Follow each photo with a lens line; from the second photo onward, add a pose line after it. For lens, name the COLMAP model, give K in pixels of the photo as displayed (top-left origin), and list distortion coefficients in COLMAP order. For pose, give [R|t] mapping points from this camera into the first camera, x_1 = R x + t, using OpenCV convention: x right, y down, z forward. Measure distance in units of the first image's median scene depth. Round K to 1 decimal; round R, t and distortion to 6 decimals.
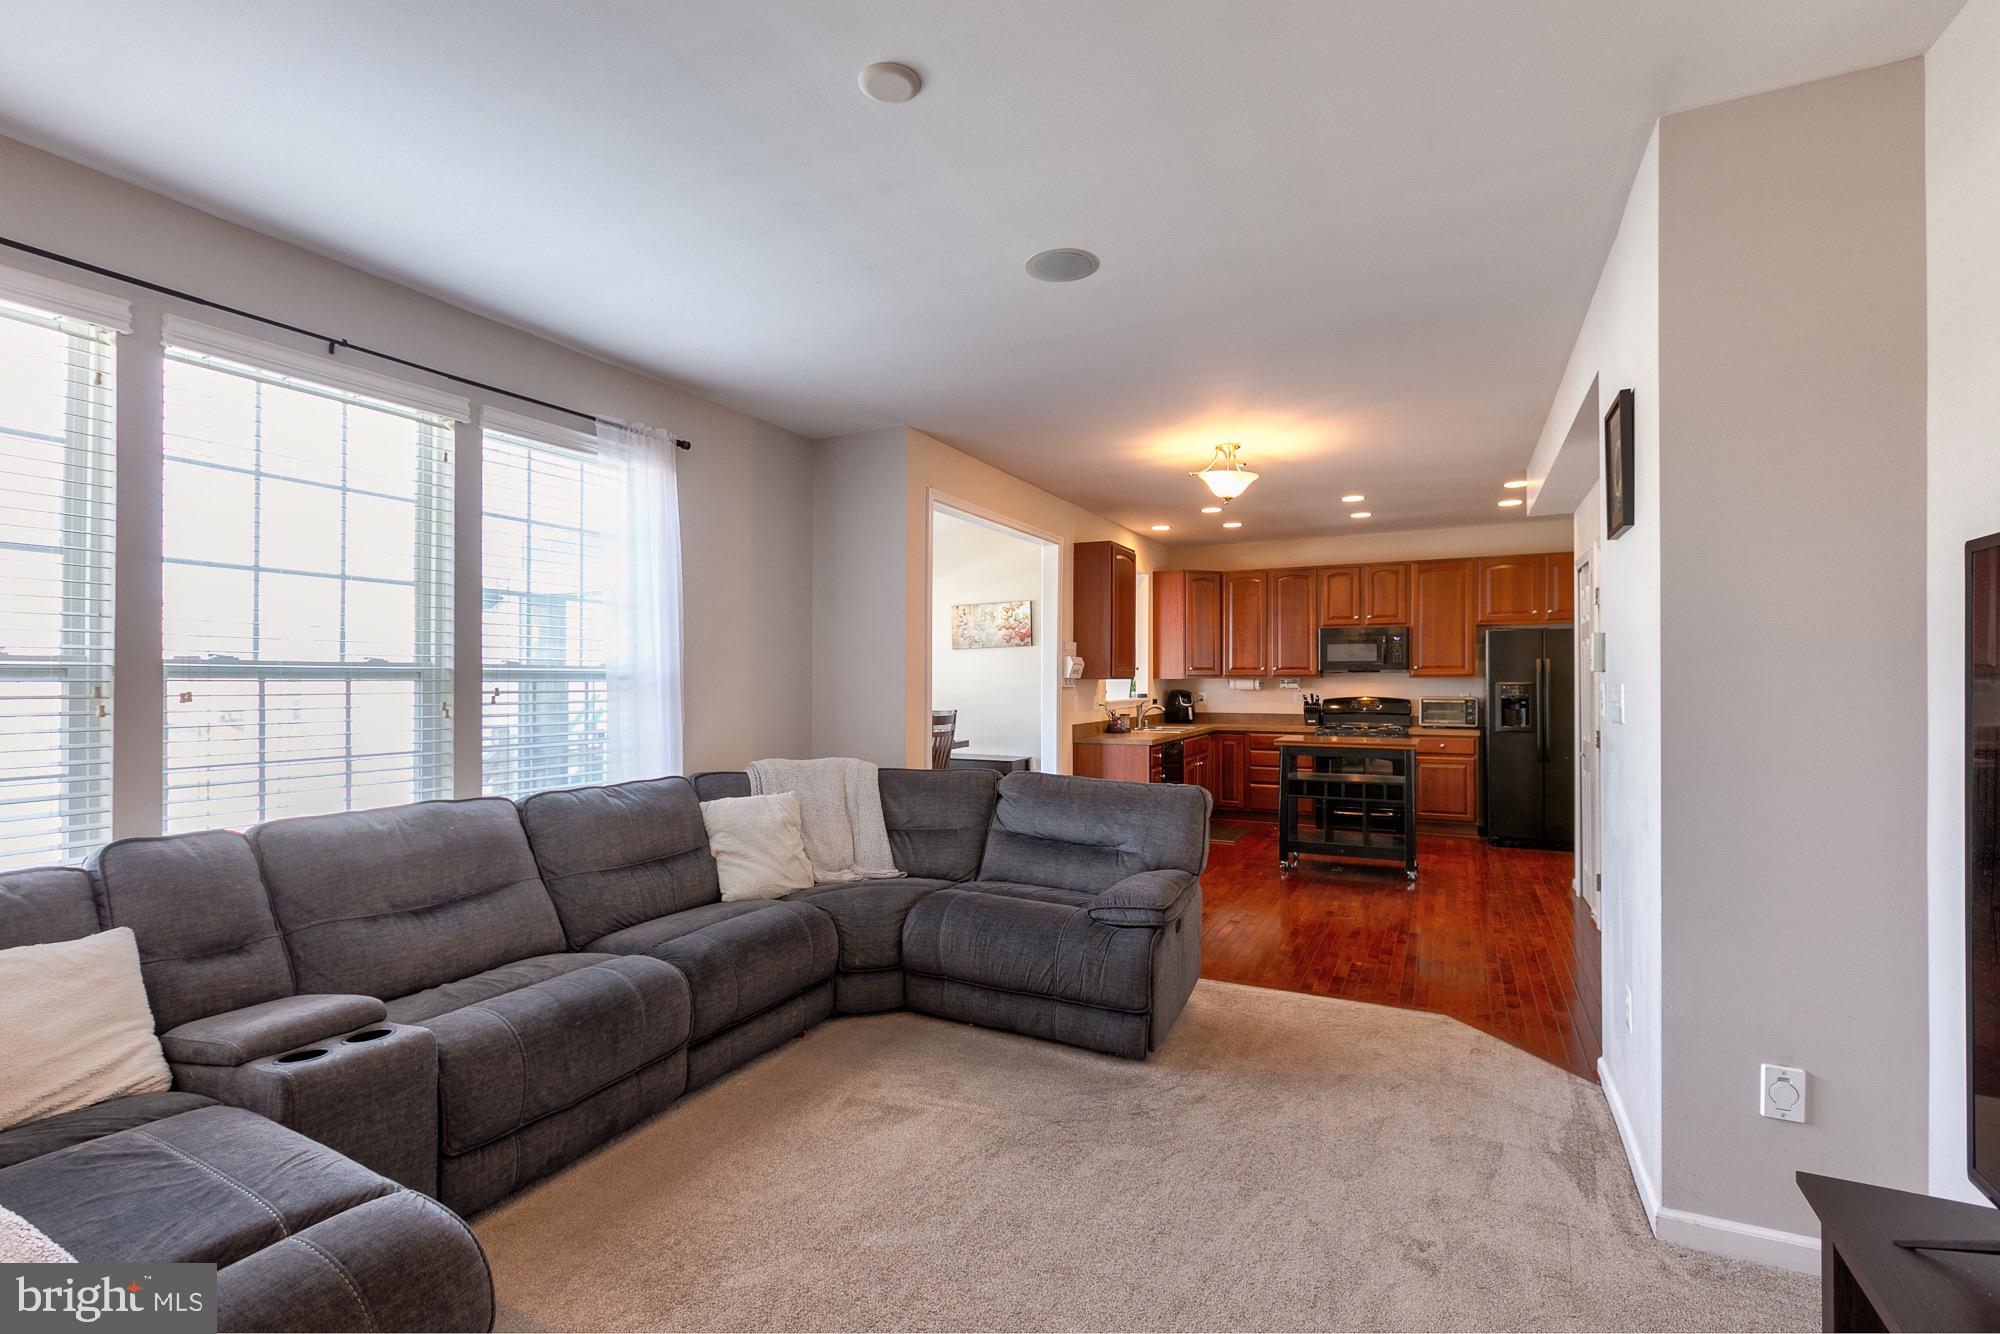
lens RADIAL K [[910.7, 0, 979.5], [0, 910.7, 677.7], [0, 0, 1]] dist [0.006354, 0.000988]
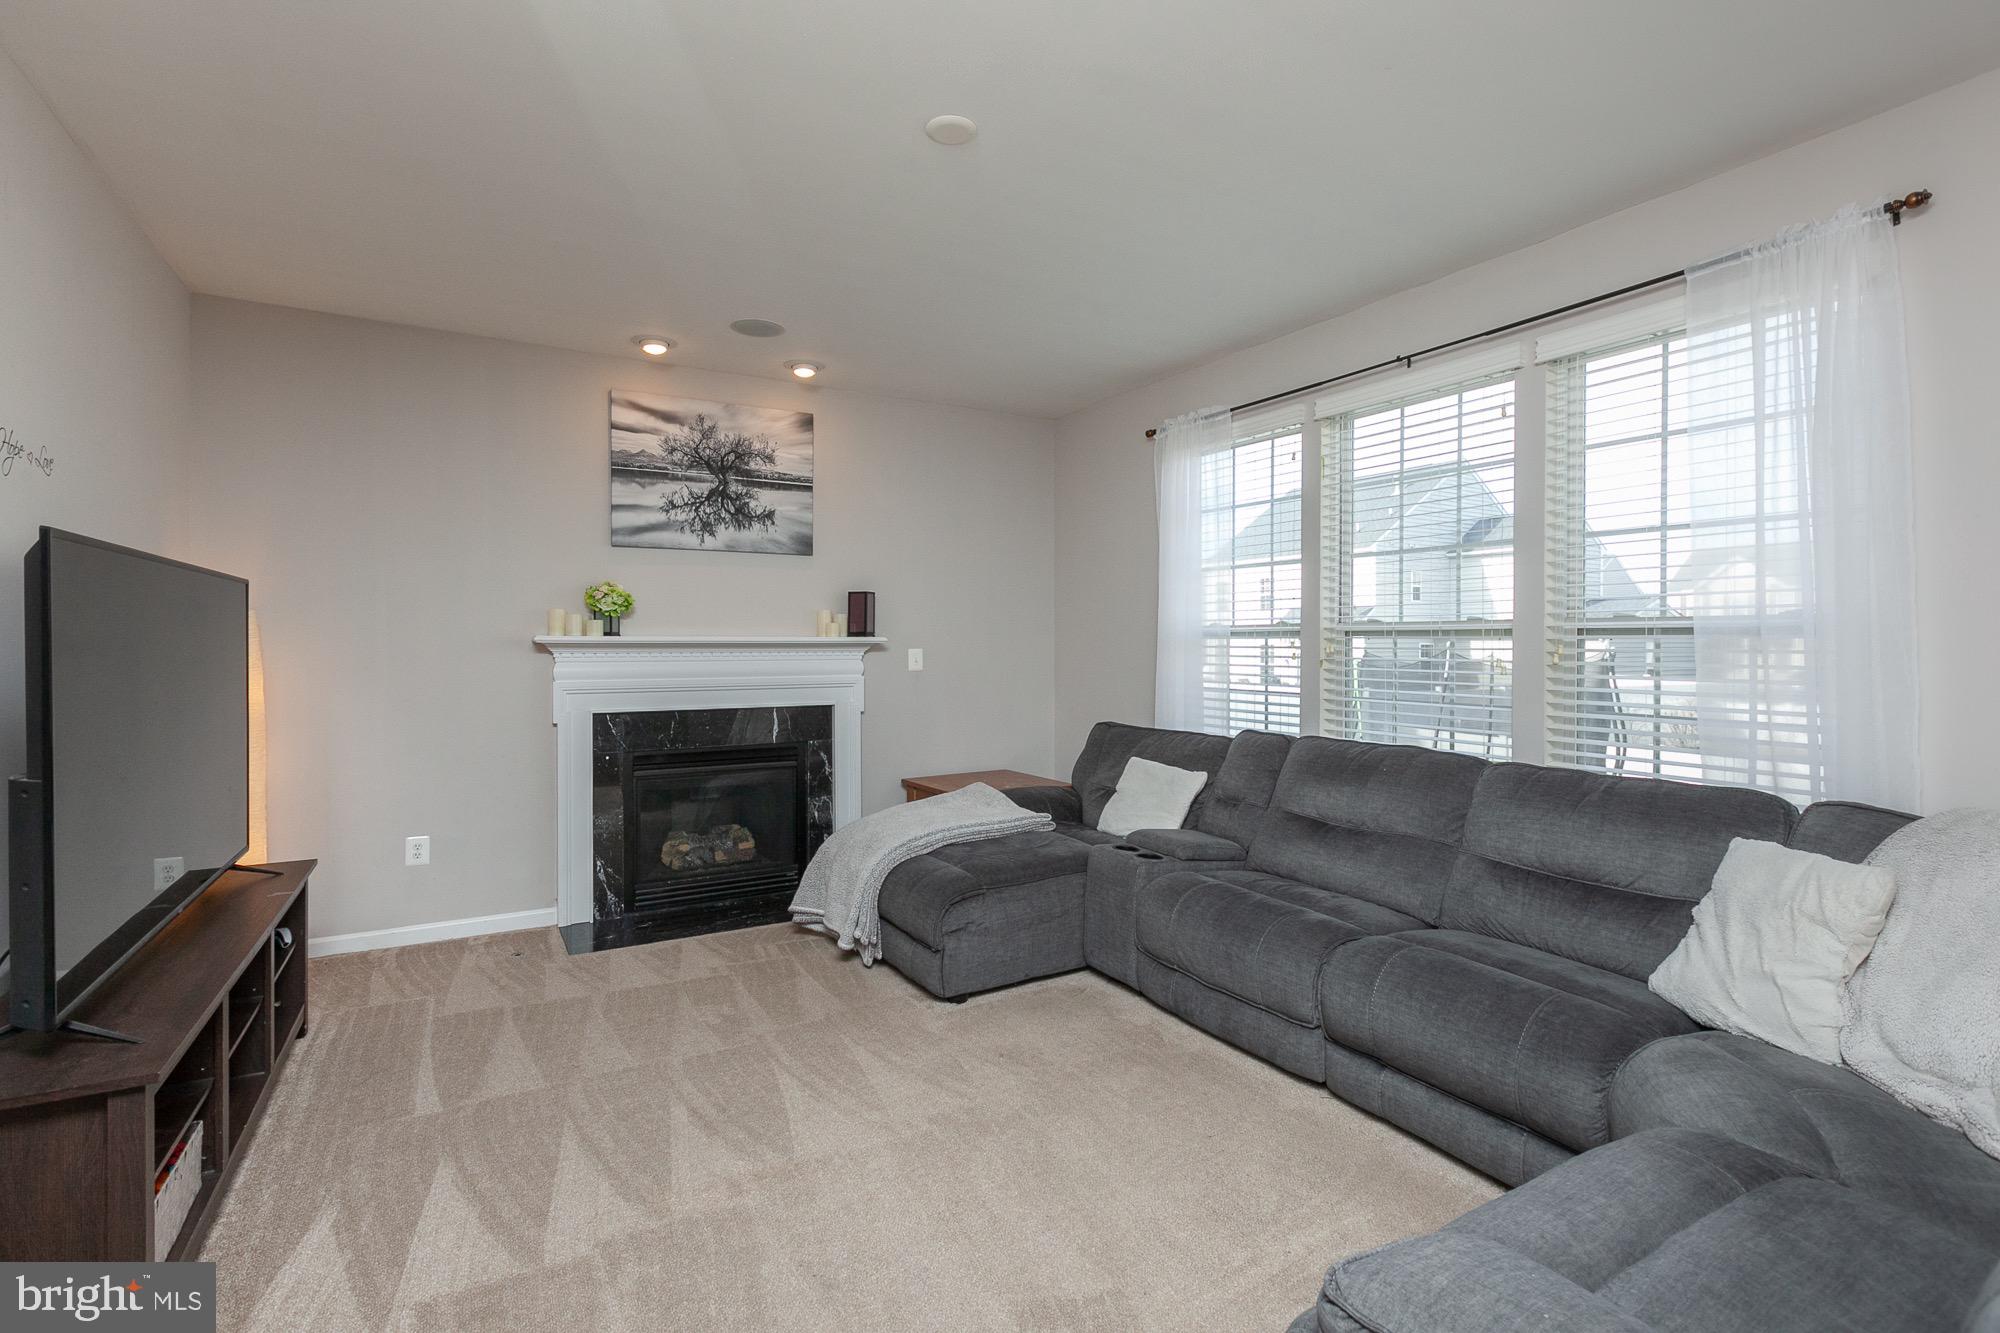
lens RADIAL K [[910.7, 0, 984.8], [0, 910.7, 650.6], [0, 0, 1]] dist [0.006354, 0.000988]
pose [[-0.527252, 0.011313, -0.849634, 0.233630], [0.005375, 0.999936, 0.009979, 0.002208], [0.849692, 0.000695, -0.527279, 0.437114]]
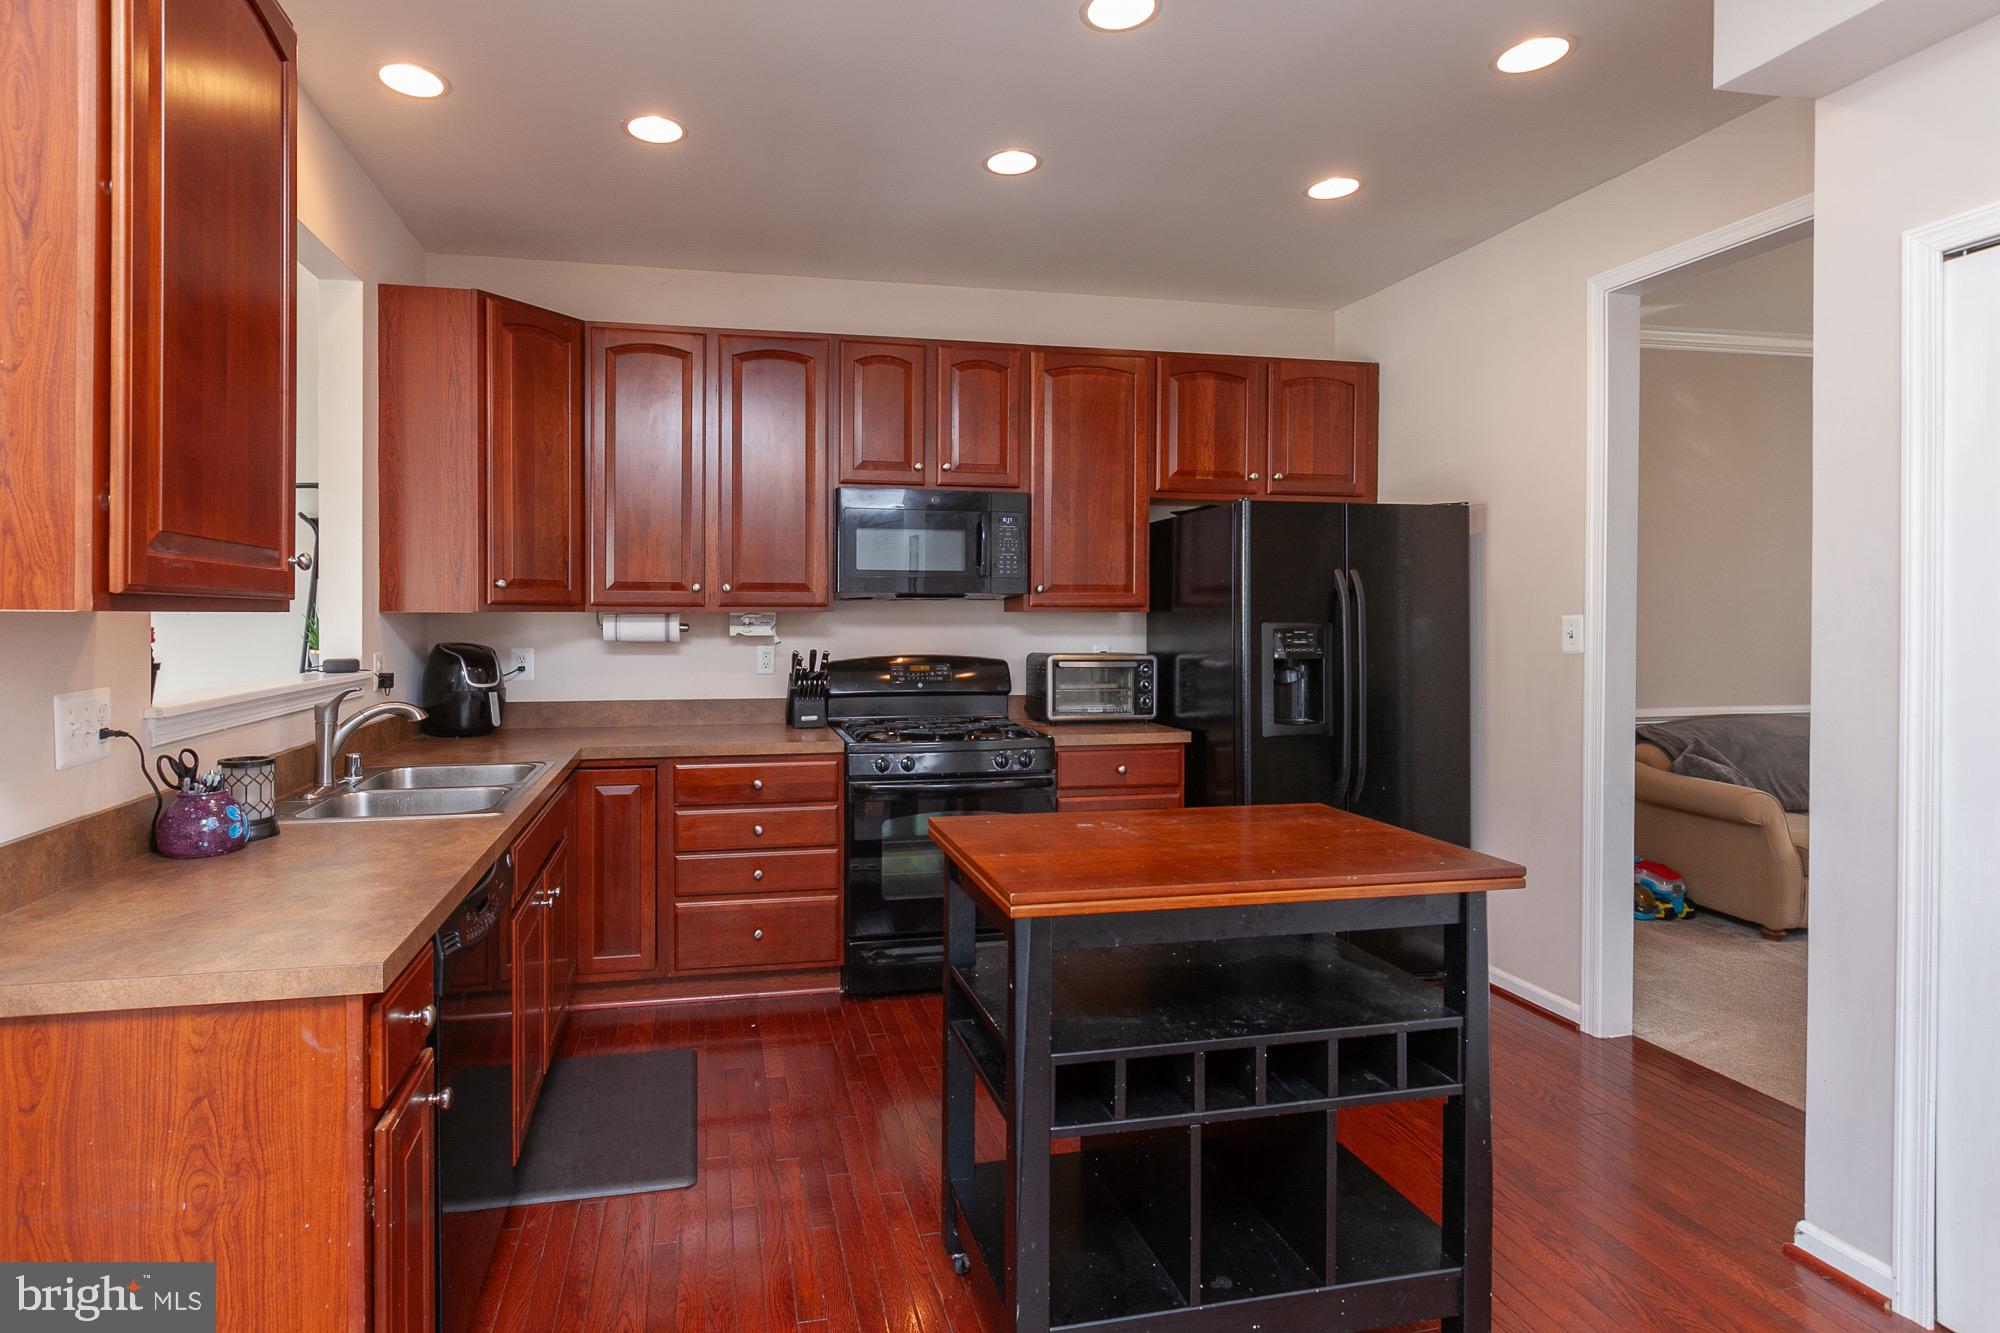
lens RADIAL K [[992.2, 0, 889.8], [0, 992.2, 625.6], [0, 0, 1]] dist [-0.007083, -0.000239]
pose [[0.785437, -0.003724, 0.618930, 0.128718], [-0.003282, 0.999943, 0.010181, 0.002235], [-0.618932, -0.010028, 0.785380, 0.683452]]
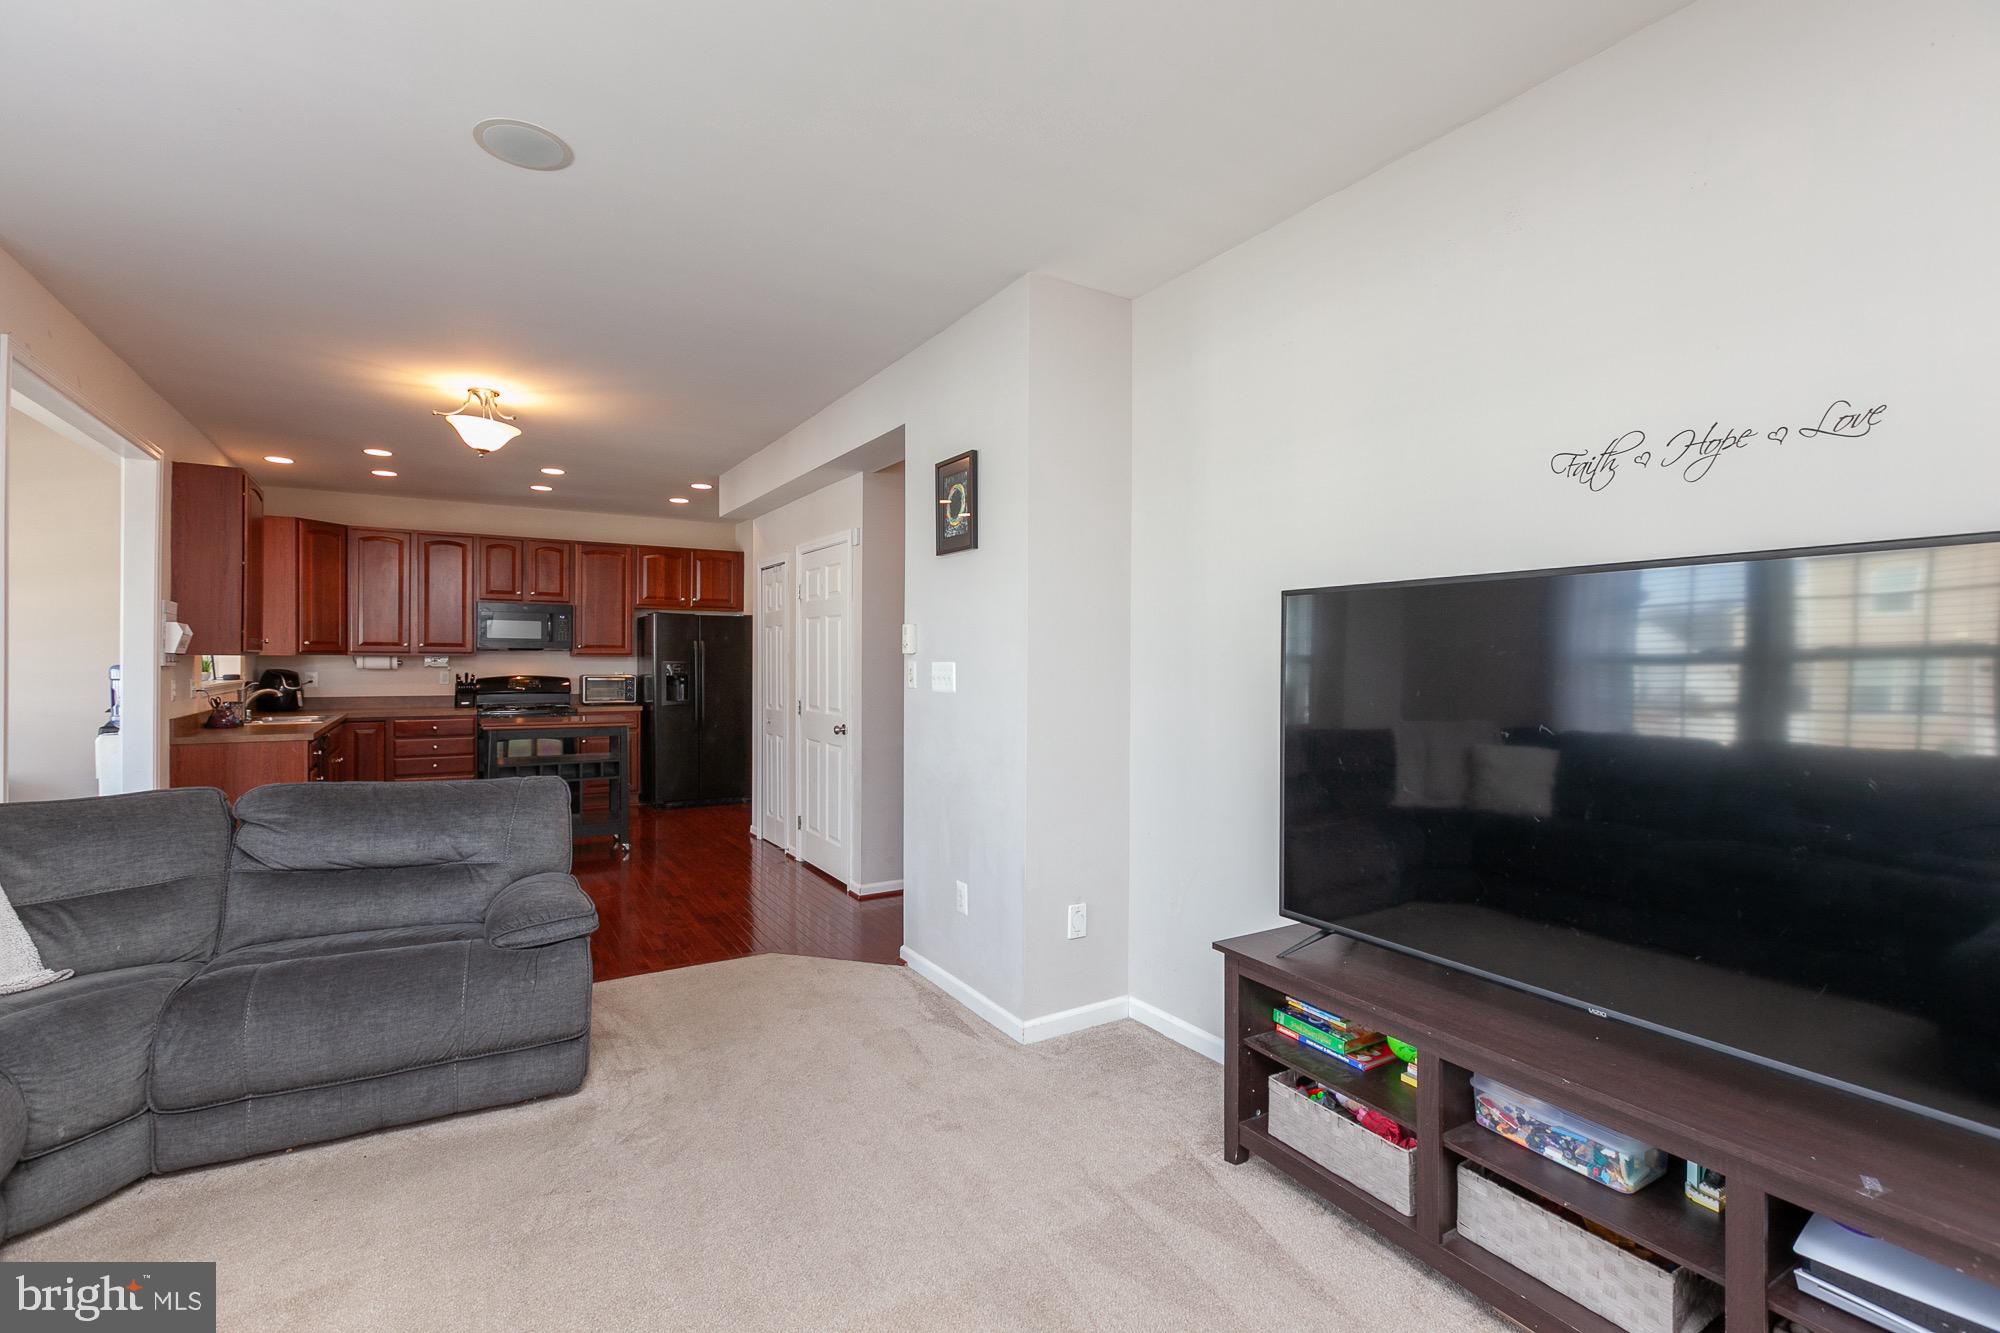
lens RADIAL K [[910.7, 0, 986.1], [0, 910.7, 664.3], [0, 0, 1]] dist [0.006354, 0.000988]
pose [[0.525422, 0.000113, 0.850842, -0.150034], [-0.008169, 0.999955, 0.004912, 0.000318], [-0.850802, -0.009531, 0.525399, 0.083679]]
